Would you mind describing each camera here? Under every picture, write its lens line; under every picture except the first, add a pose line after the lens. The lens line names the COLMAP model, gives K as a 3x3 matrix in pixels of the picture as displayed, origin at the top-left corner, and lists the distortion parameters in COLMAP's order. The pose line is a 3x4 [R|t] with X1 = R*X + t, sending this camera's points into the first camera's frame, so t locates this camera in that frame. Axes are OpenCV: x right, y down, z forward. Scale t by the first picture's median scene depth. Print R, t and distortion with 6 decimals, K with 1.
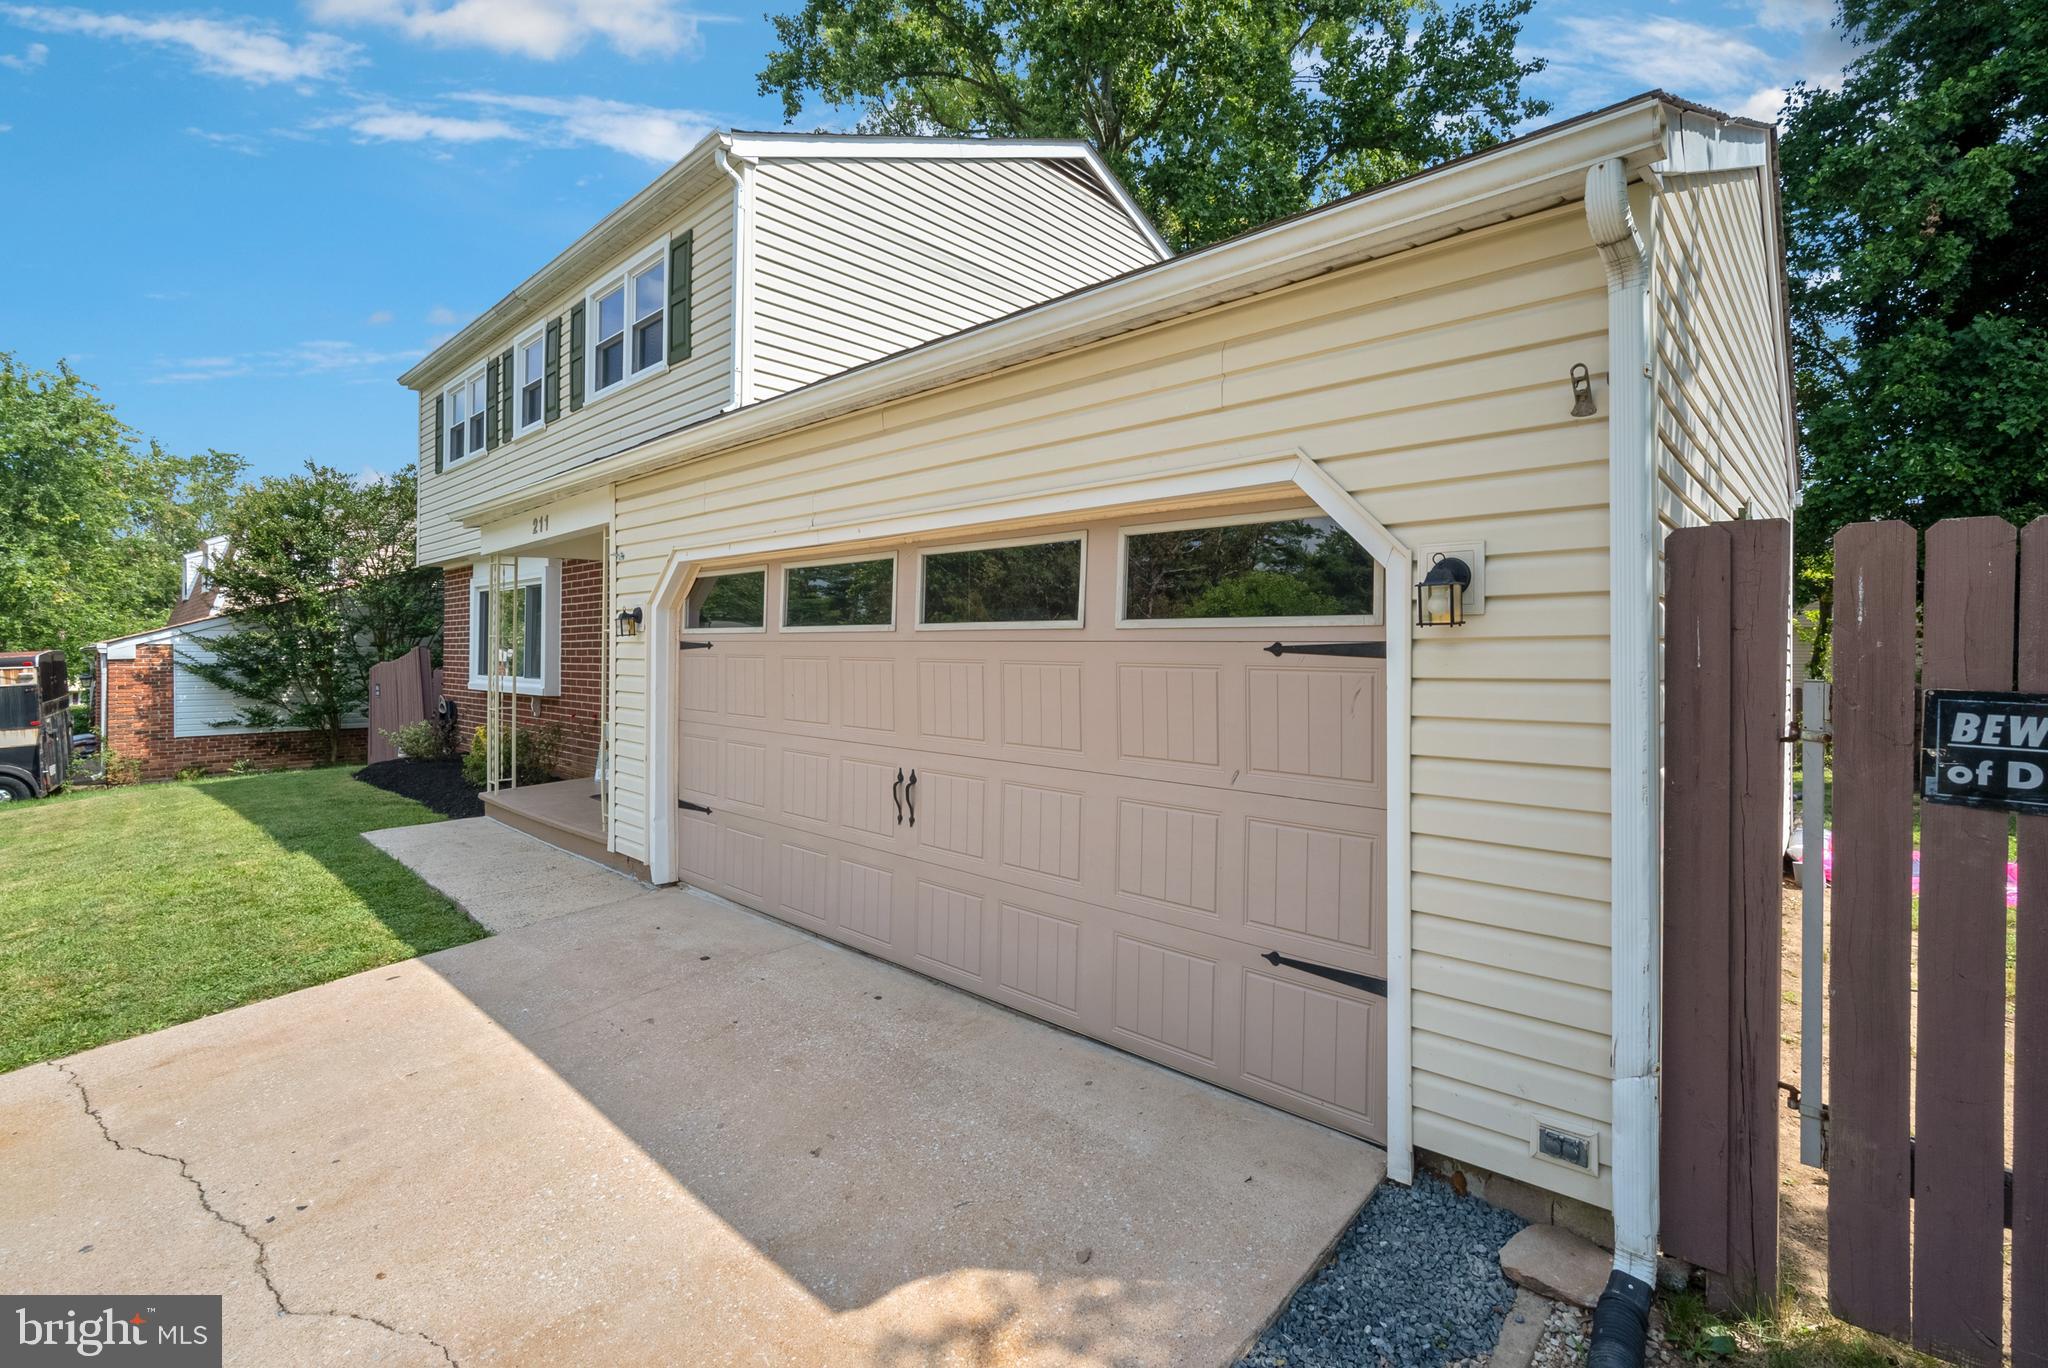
lens RADIAL K [[911.8, 0, 1018.0], [0, 911.8, 659.2], [0, 0, 1]] dist [-0.001058, -0.000205]
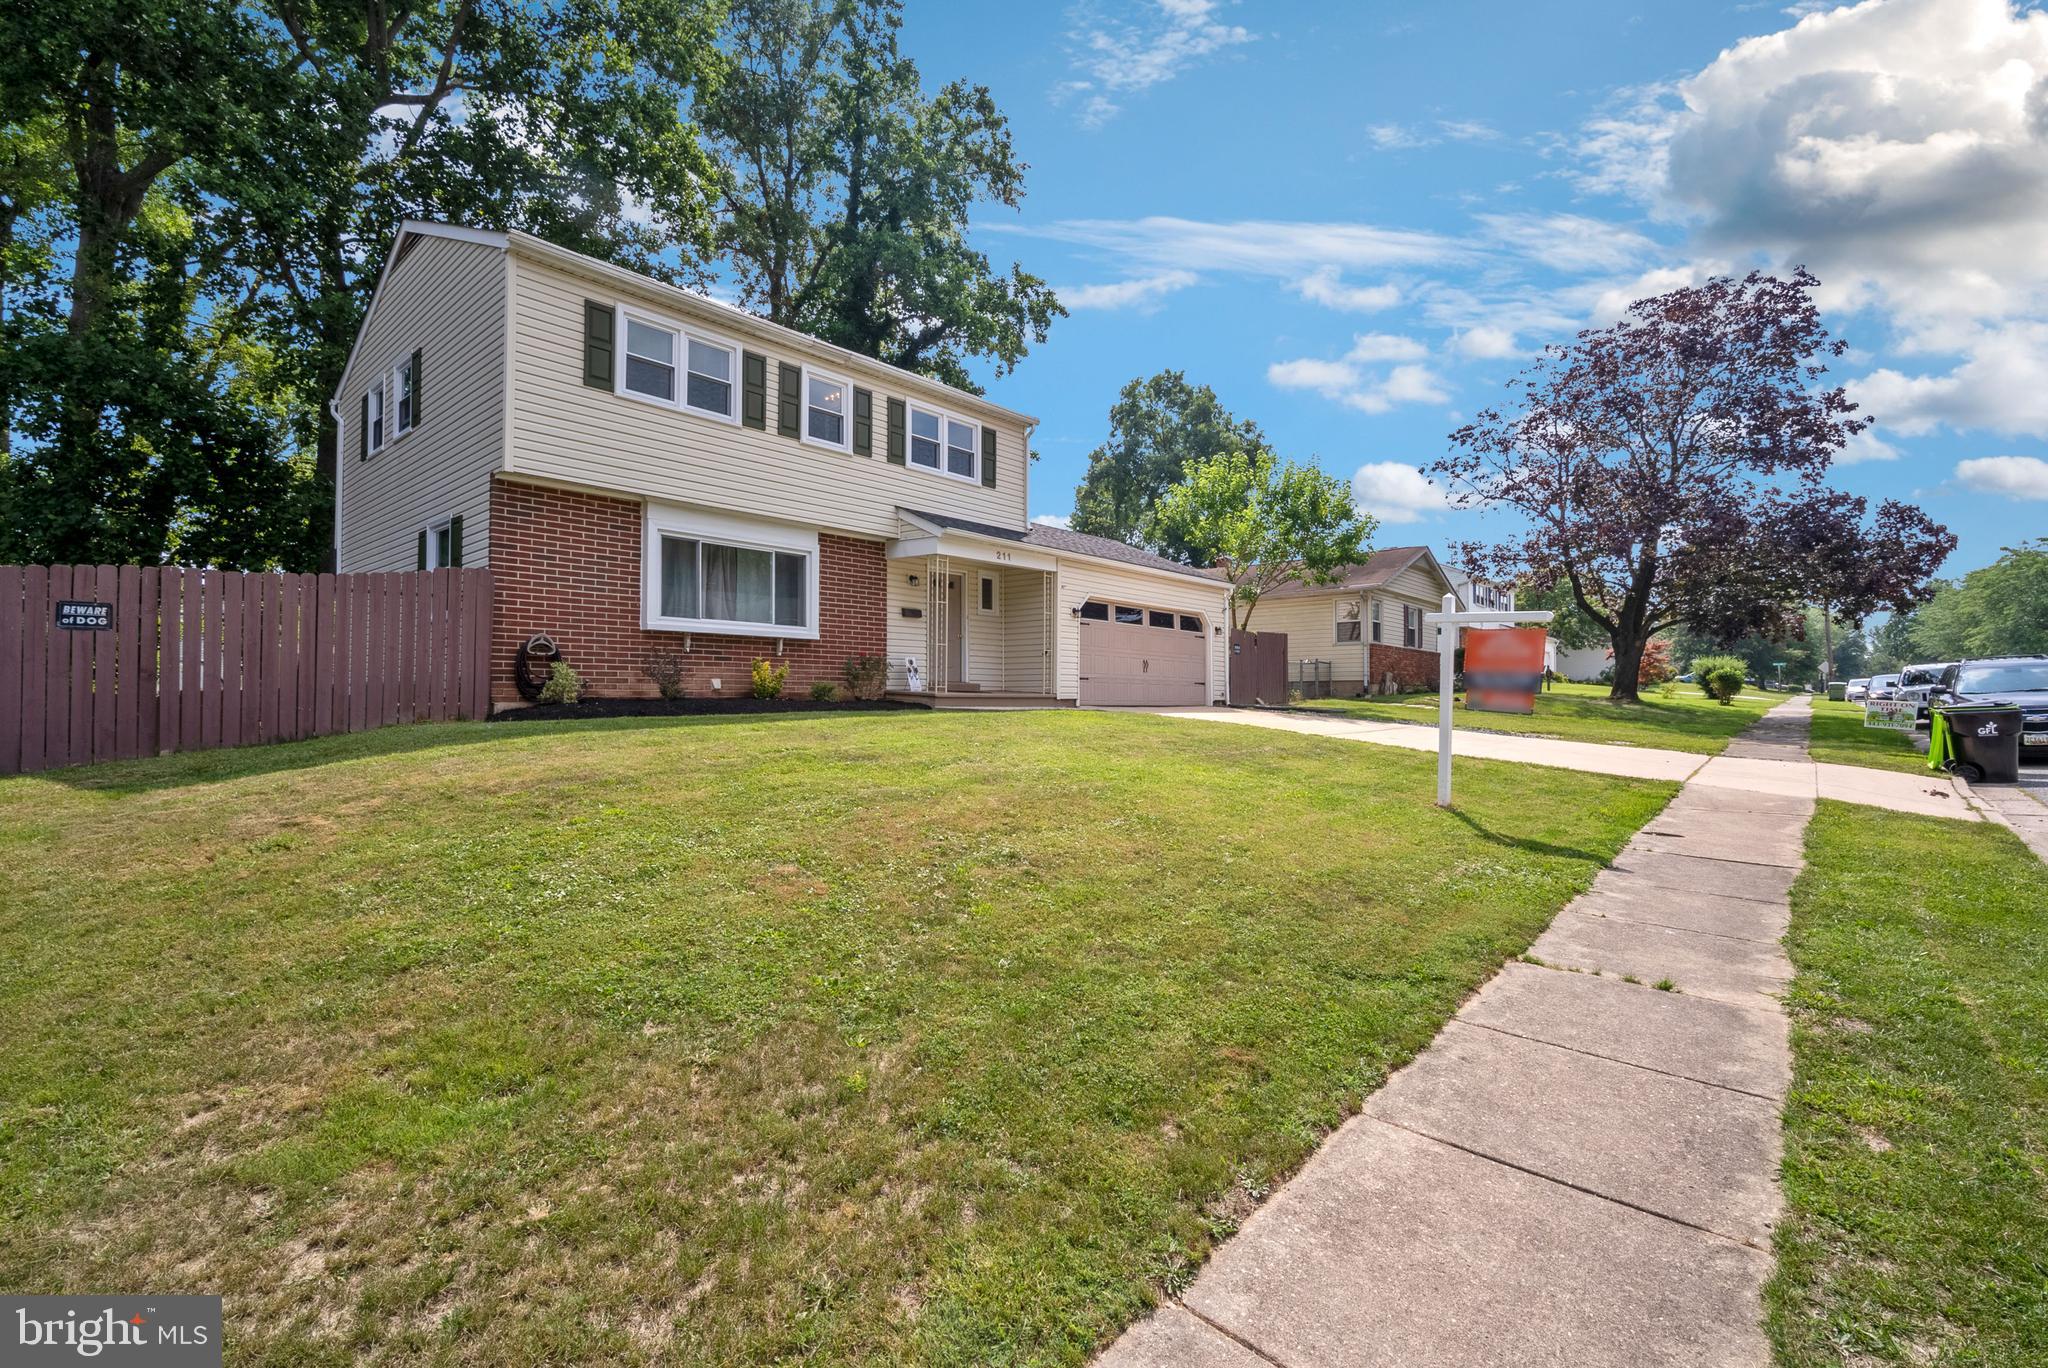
lens RADIAL K [[898.2, 0, 1025.6], [0, 898.2, 694.4], [0, 0, 1]] dist [-0.002293, 0.000065]
pose [[-0.022084, -0.002505, 0.999753, -3.263262], [-0.000141, 0.999997, 0.002502, 0.206567], [-0.999756, -0.000085, -0.022085, 1.256524]]
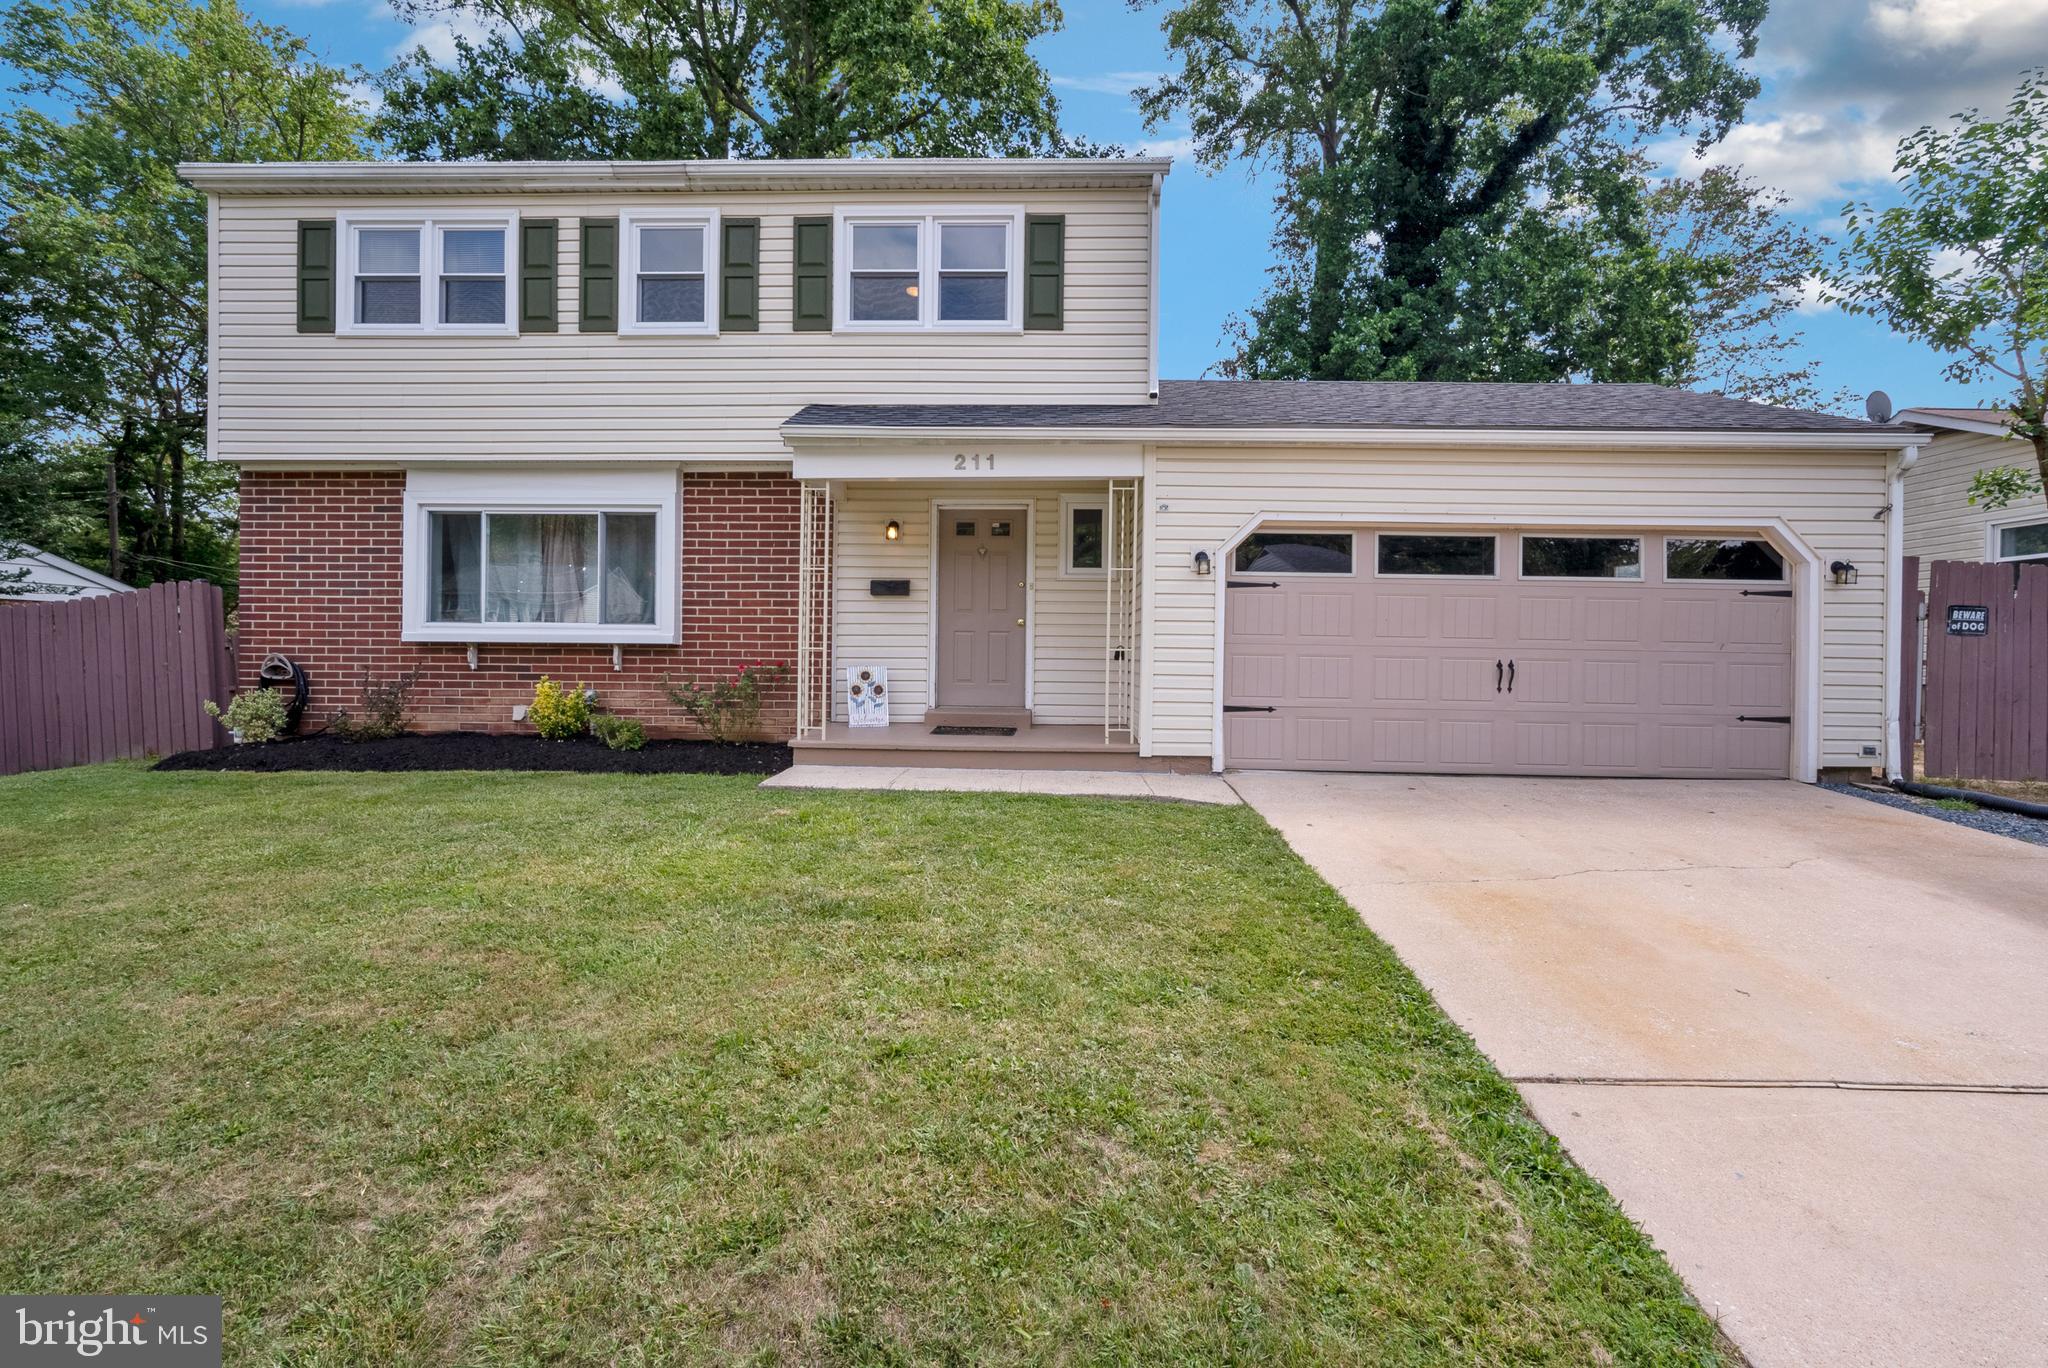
lens RADIAL K [[1016.8, 0, 1024.0], [0, 1016.8, 684.0], [0, 0, 1]] dist [-0.005023, 0.000548]
pose [[0.756691, -0.010843, 0.653683, -1.561865], [-0.004719, 0.999746, 0.022046, 0.096223], [-0.653756, -0.019766, 0.756447, 0.104950]]
